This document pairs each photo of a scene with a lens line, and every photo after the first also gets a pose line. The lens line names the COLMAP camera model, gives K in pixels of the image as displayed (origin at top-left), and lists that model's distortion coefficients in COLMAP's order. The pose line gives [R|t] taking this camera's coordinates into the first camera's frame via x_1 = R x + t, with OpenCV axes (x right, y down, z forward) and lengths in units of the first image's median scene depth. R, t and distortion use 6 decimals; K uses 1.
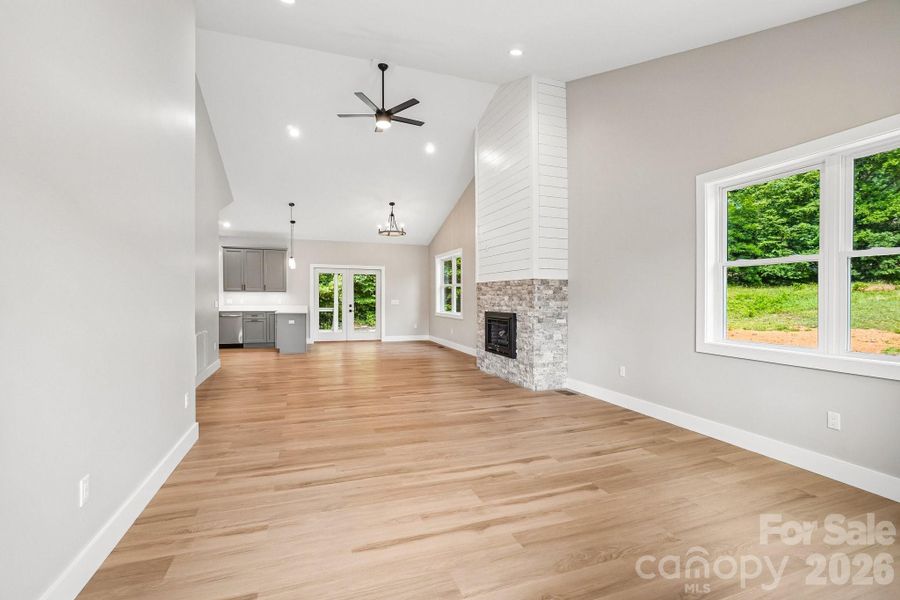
lens RADIAL K [[400.0, 0, 451.3], [0, 400.0, 299.8], [0, 0, 1]] dist [-0.057808, 0.021757]
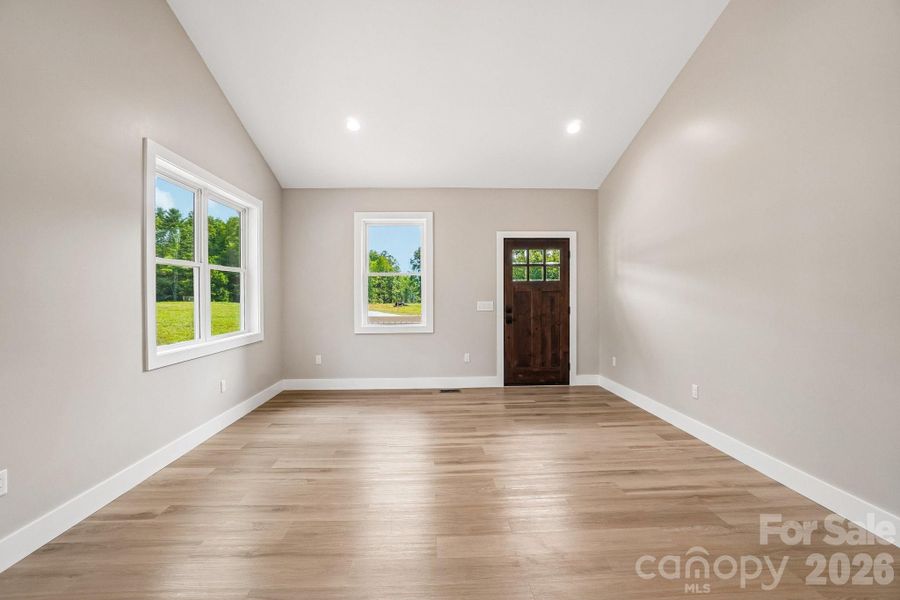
lens RADIAL K [[407.9, 0, 446.3], [0, 407.9, 297.6], [0, 0, 1]] dist [-0.065832, 0.021760]
pose [[-0.952334, -0.005218, 0.305011, -0.128865], [-0.000574, 0.999883, 0.015314, -0.015907], [-0.305055, 0.014409, -0.952226, 1.334941]]
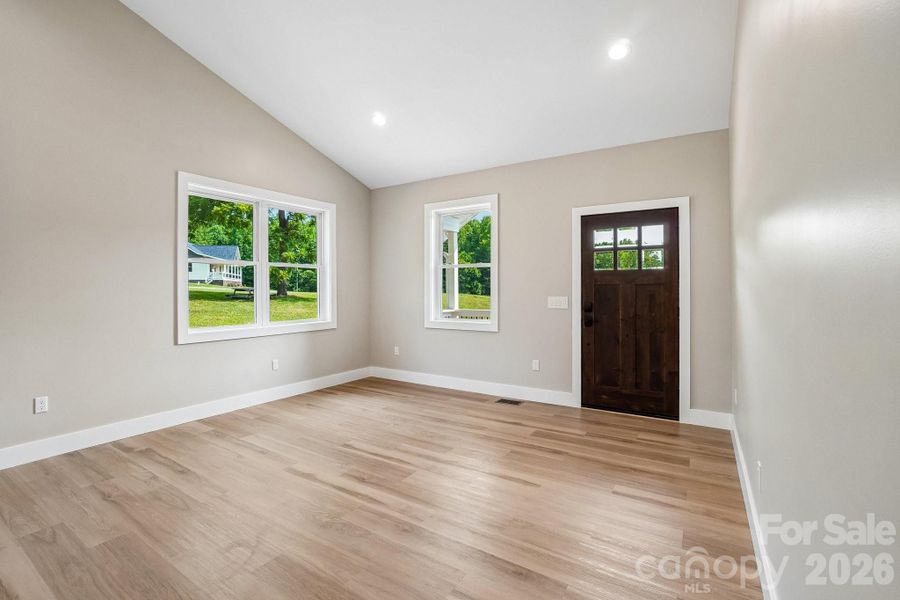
lens RADIAL K [[412.9, 0, 438.5], [0, 412.9, 281.8], [0, 0, 1]] dist [-0.066531, 0.022982]
pose [[-0.590747, 0.005374, 0.806839, -0.514814], [0.001354, 0.999983, -0.005668, -0.017200], [-0.806855, -0.002256, -0.590745, 0.927114]]
